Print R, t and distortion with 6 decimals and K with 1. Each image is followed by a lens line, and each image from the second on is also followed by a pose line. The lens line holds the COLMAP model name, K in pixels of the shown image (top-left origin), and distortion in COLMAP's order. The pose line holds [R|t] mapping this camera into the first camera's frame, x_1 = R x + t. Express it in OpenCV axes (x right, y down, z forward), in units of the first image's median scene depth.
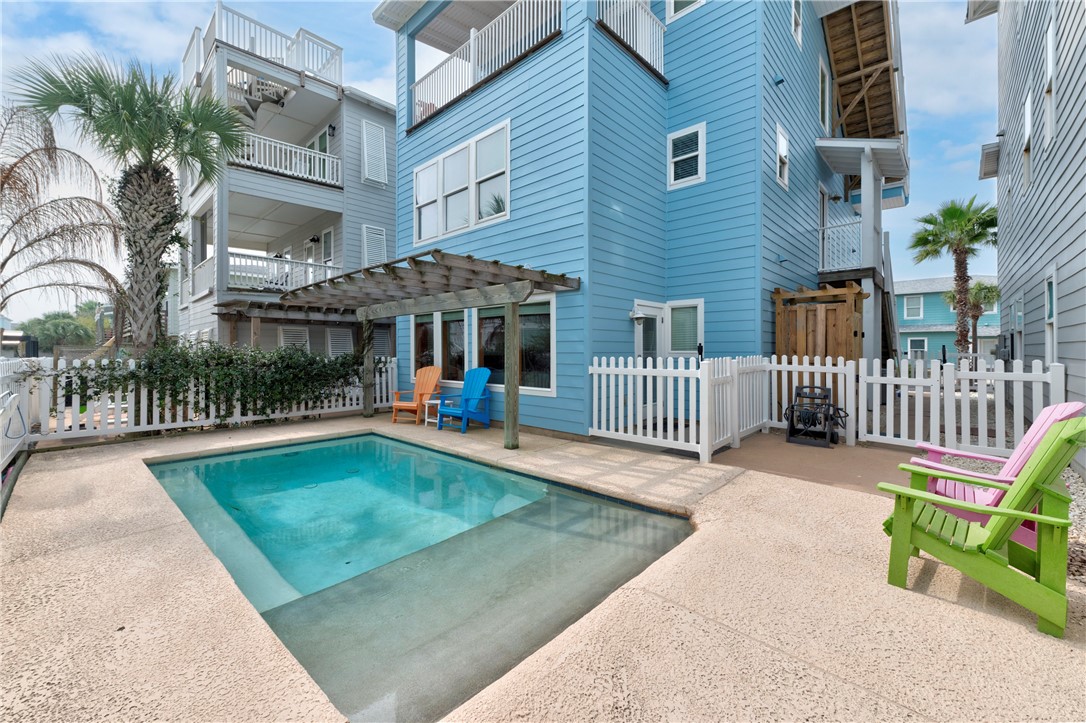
lens RADIAL K [[437.5, 0, 494.2], [0, 437.5, 350.4], [0, 0, 1]] dist [-0.000170, -0.000001]
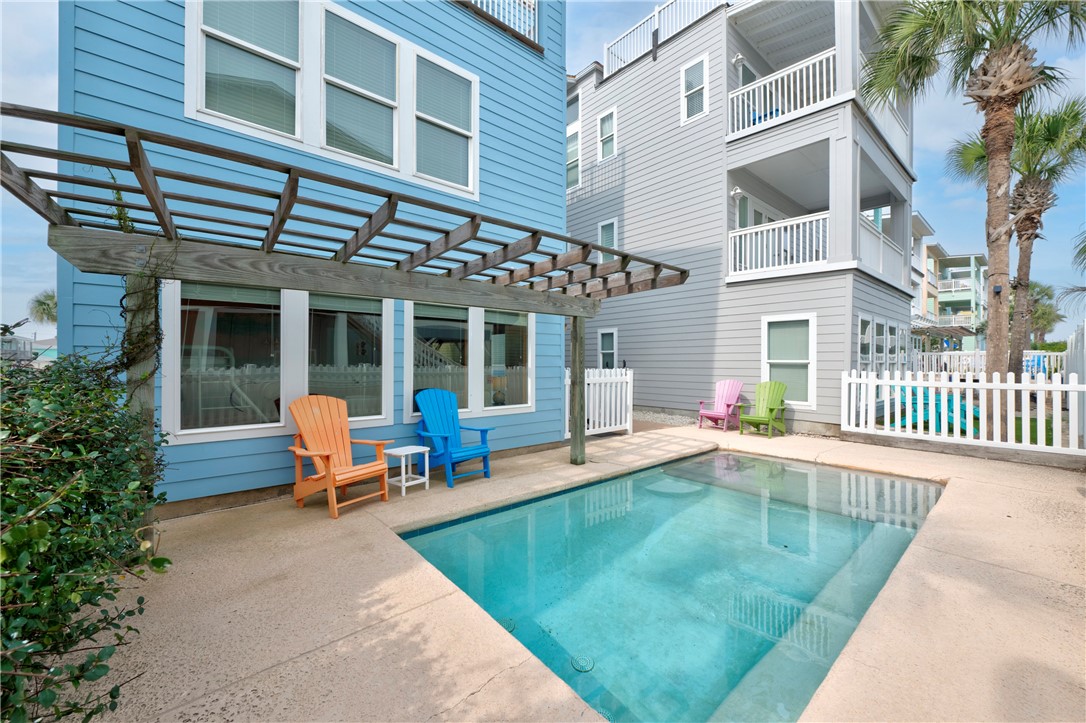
lens RADIAL K [[431.3, 0, 543.0], [0, 431.3, 361.5], [0, 0, 1]] dist [0.000343, 0.000017]
pose [[0.059390, 0.004557, 0.998224, -0.846108], [0.000316, 0.999989, -0.004584, -0.002053], [-0.998235, 0.000588, 0.059388, 0.931683]]
